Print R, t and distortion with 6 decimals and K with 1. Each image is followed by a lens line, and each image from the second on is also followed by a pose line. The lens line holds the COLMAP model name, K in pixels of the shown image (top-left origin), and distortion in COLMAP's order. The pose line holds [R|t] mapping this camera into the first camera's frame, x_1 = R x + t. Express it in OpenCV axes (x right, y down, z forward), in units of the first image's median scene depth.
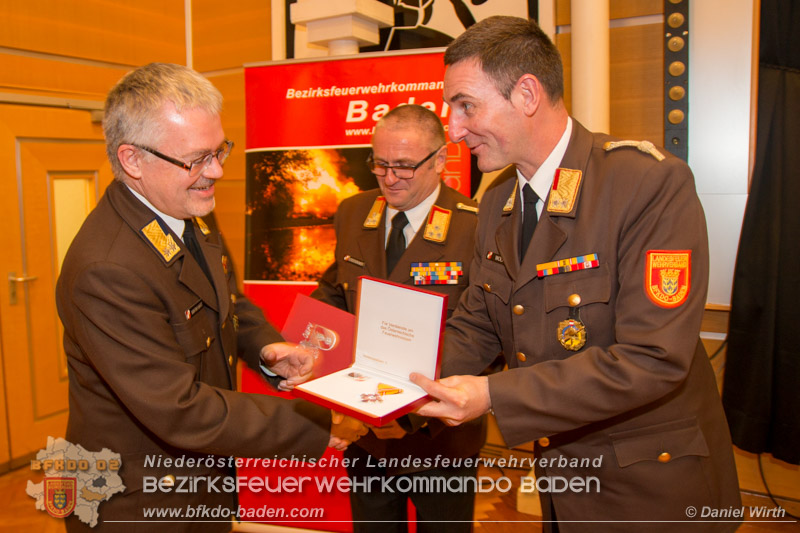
lens RADIAL K [[696.2, 0, 333.4], [0, 696.2, 242.1], [0, 0, 1]] dist [-0.126562, 0.073624]
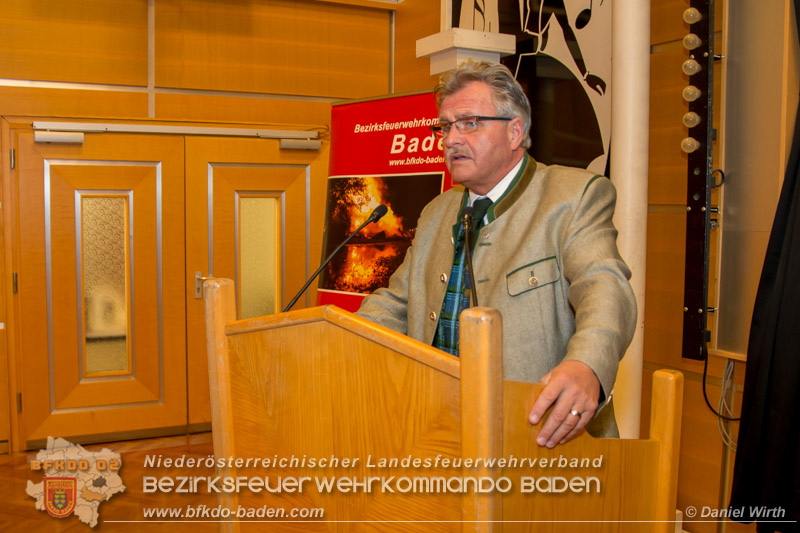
lens RADIAL K [[811.4, 0, 370.0], [0, 811.4, 267.2], [0, 0, 1]] dist [-0.150801, 0.134333]
pose [[0.866405, 0.063583, -0.495277, 0.644629], [-0.066071, 0.997737, 0.012507, -0.003240], [0.494951, 0.021887, 0.868645, -0.150097]]
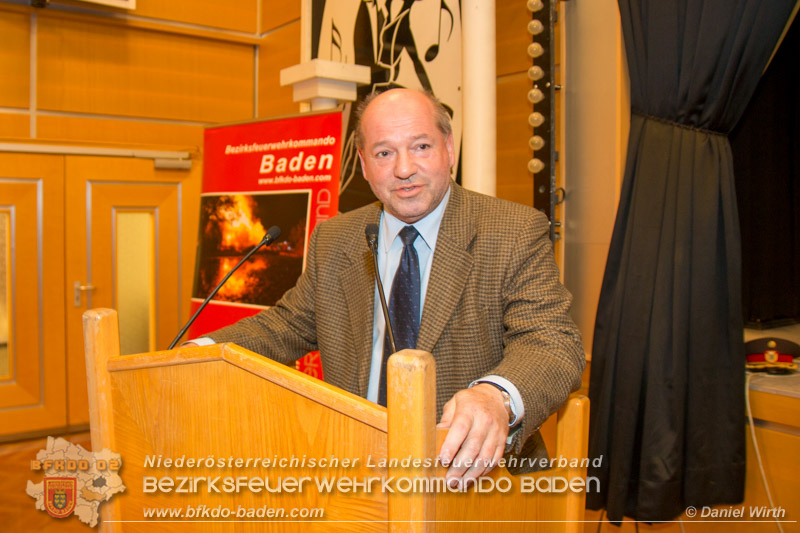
lens RADIAL K [[696.7, 0, 319.9], [0, 696.7, 236.2], [0, 0, 1]] dist [-0.139157, 0.082672]
pose [[0.923892, 0.034670, -0.381080, 0.577161], [-0.055518, 0.997494, -0.043847, -0.014736], [0.378605, 0.061667, 0.923502, -0.075337]]
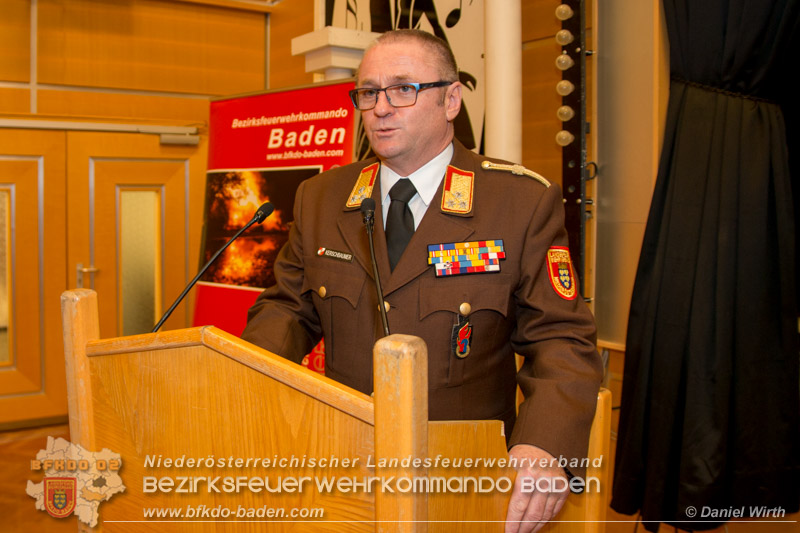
lens RADIAL K [[738.9, 0, 293.2], [0, 738.9, 218.5], [0, 0, 1]] dist [-0.140762, 0.091612]
pose [[0.897030, 0.035423, -0.440547, 0.588073], [-0.057951, 0.997604, -0.037786, -0.013601], [0.438153, 0.059425, 0.896934, -0.062382]]
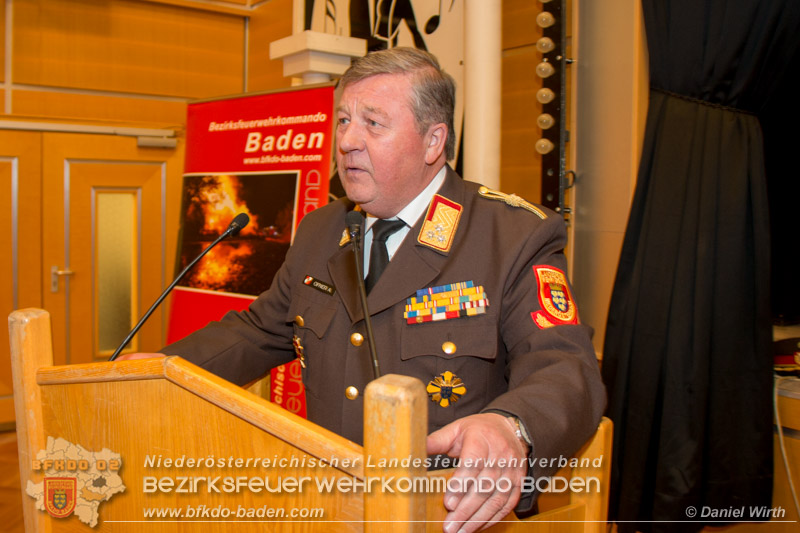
lens RADIAL K [[713.3, 0, 309.0], [0, 713.3, 228.9], [0, 0, 1]] dist [-0.136599, 0.081943]
pose [[0.919343, 0.048640, -0.390439, 0.565478], [-0.065056, 0.997462, -0.028922, -0.020972], [0.388041, 0.051989, 0.920174, -0.017142]]
